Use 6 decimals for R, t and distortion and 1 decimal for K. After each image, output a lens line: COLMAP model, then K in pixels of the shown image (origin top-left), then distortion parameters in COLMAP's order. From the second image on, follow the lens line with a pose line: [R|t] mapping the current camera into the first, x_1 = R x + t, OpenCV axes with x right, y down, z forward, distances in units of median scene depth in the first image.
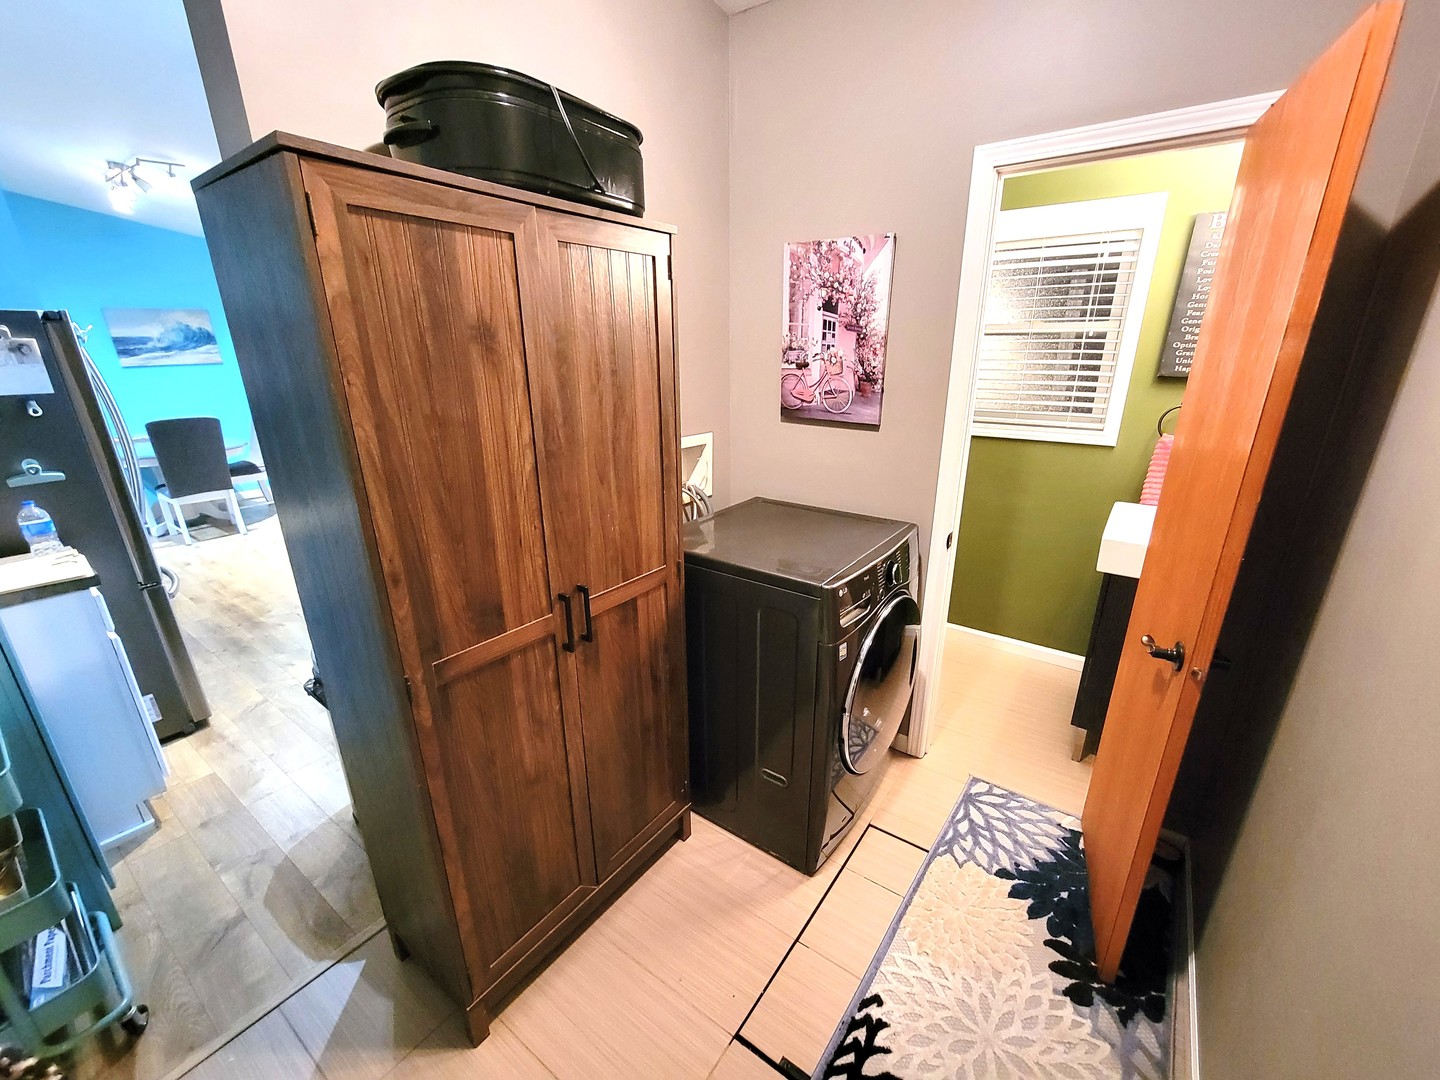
lens RADIAL K [[603.3, 0, 732.3], [0, 603.3, 552.0], [0, 0, 1]] dist [-0.003390, -0.000664]
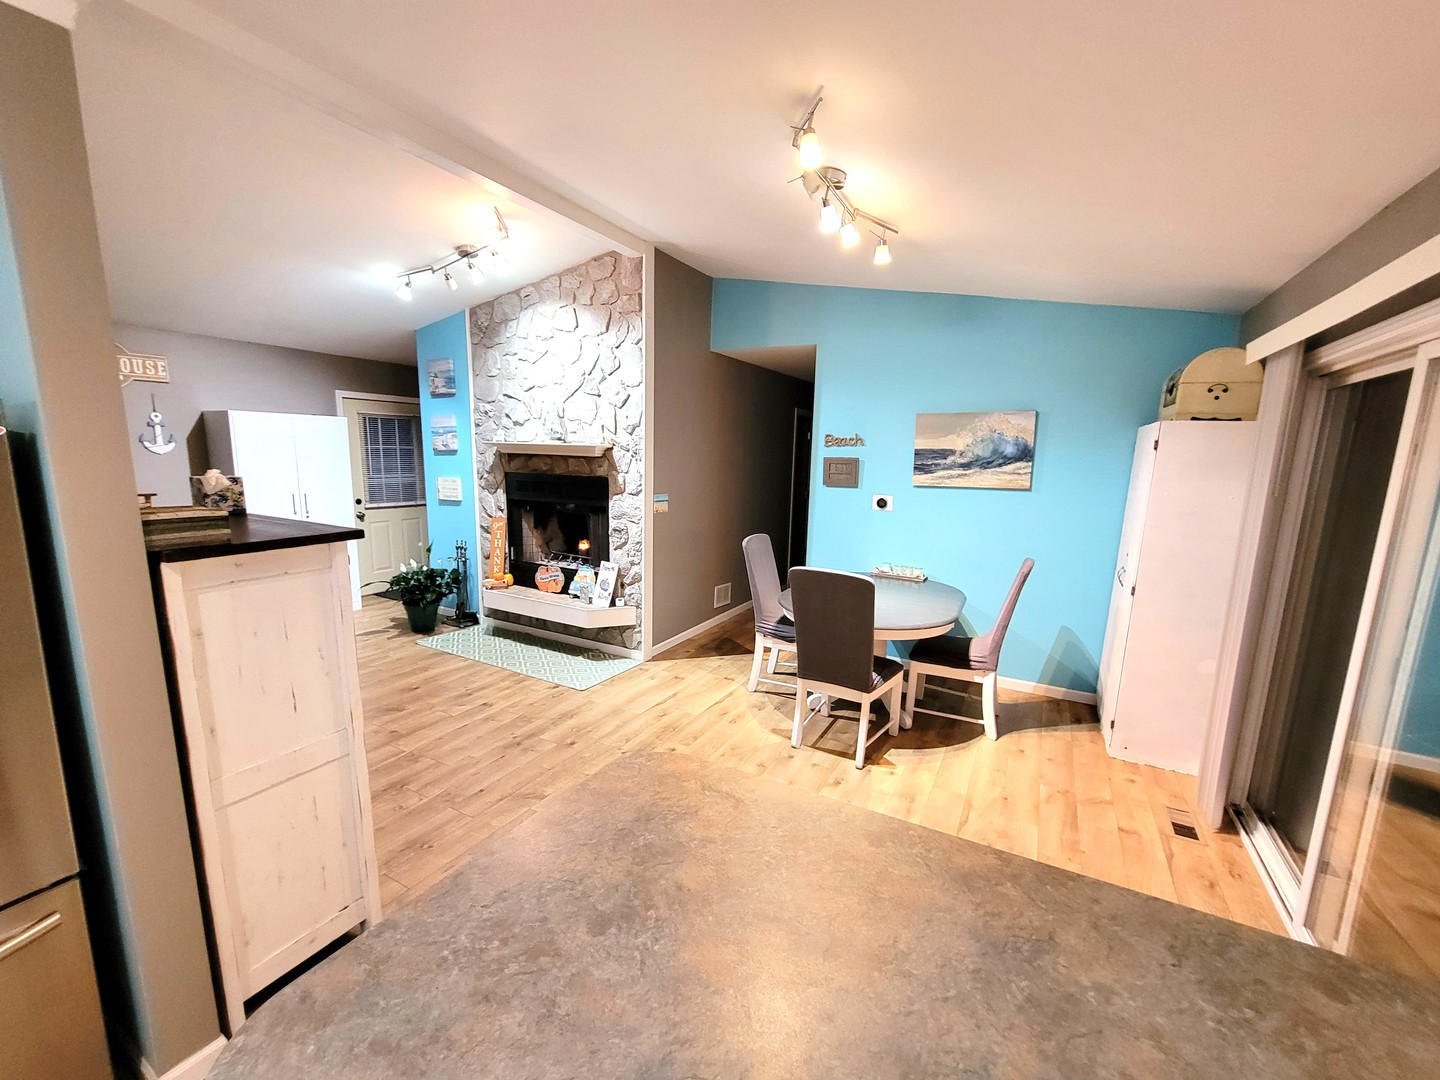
lens RADIAL K [[589.9, 0, 731.2], [0, 589.9, 551.8], [0, 0, 1]] dist [0.000061, -0.000438]
pose [[0.125056, 0.170698, -0.977355, -0.853059], [-0.349874, 0.929392, 0.117553, -0.710548], [0.928412, 0.327250, 0.175948, 2.030442]]
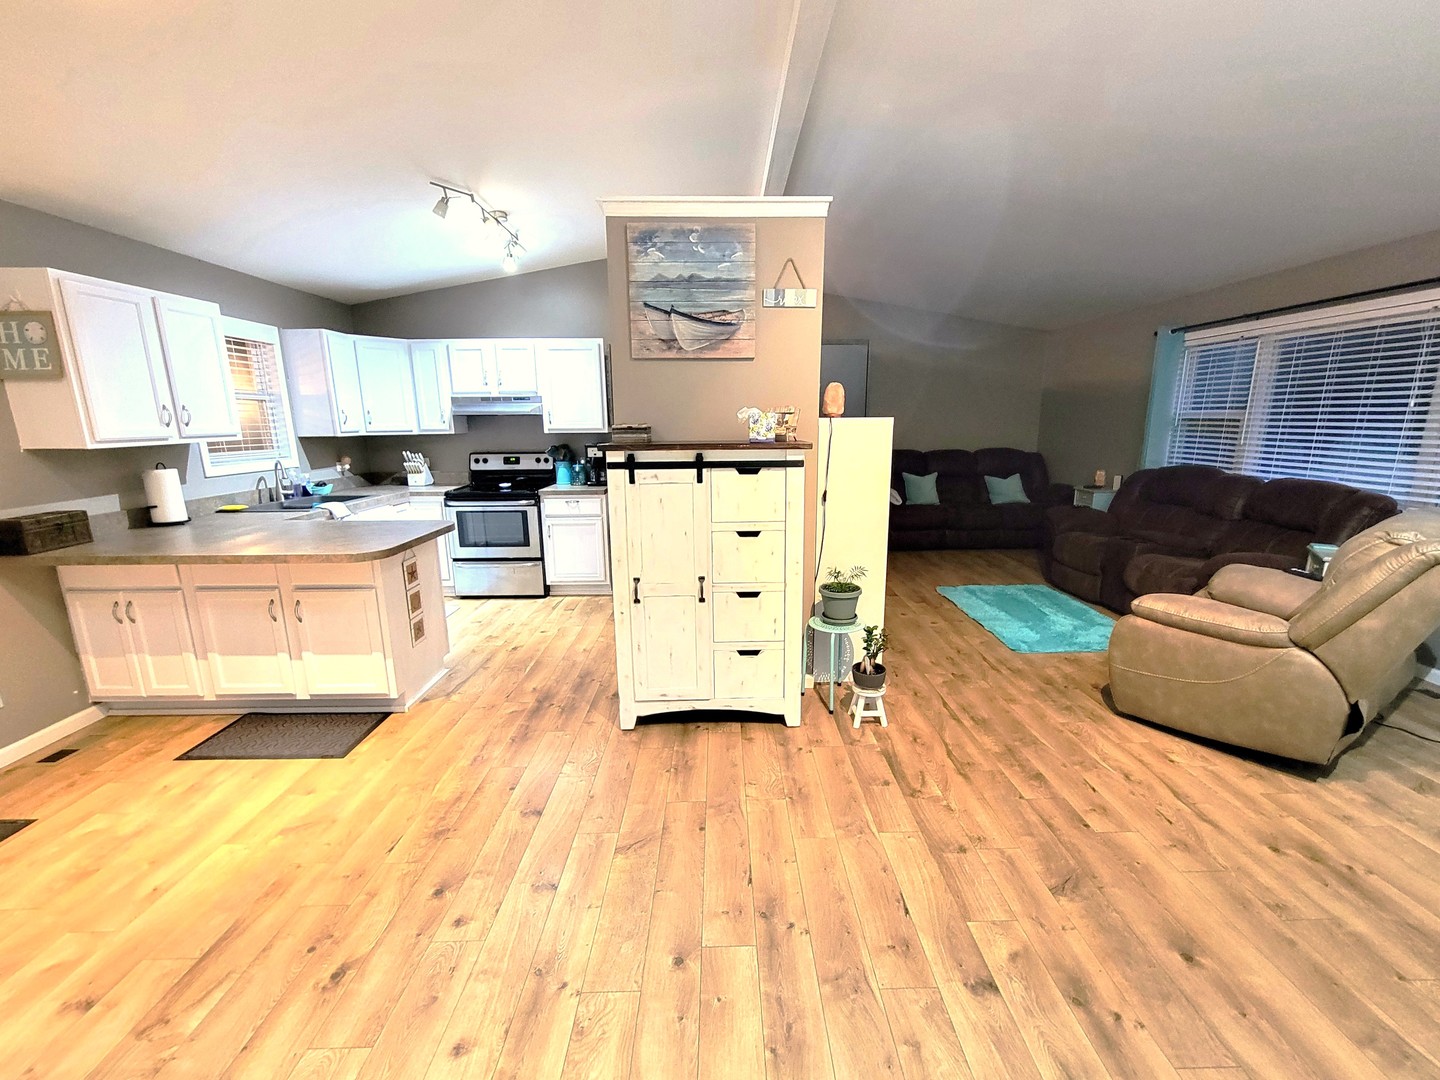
lens RADIAL K [[603.3, 0, 732.3], [0, 603.3, 552.0], [0, 0, 1]] dist [-0.003390, -0.000664]
pose [[-0.598047, -0.170117, 0.783198, -3.160250], [0.270884, 0.876801, 0.397294, -0.680262], [-0.754295, 0.449756, -0.478286, 2.181404]]
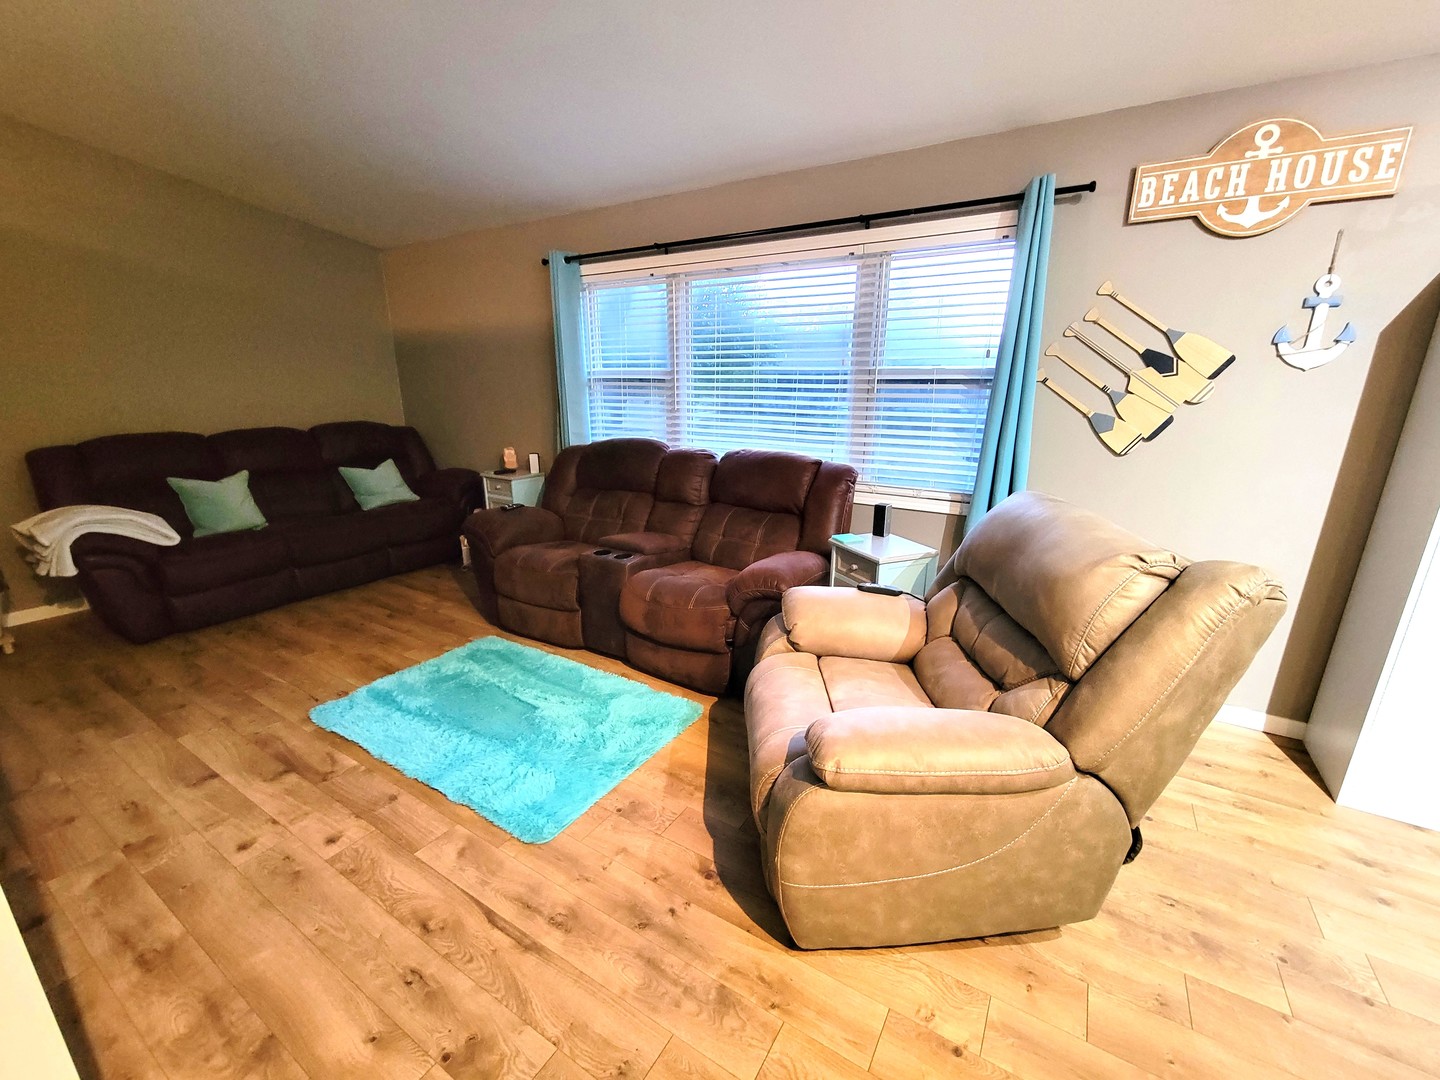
lens RADIAL K [[587.6, 0, 729.2], [0, 587.6, 550.4], [0, 0, 1]] dist [-0.002543, -0.000927]
pose [[-0.997298, 0.012038, -0.072471, -2.443148], [-0.031925, 0.817449, 0.575116, -0.293204], [0.066165, 0.575875, -0.814856, 1.161357]]
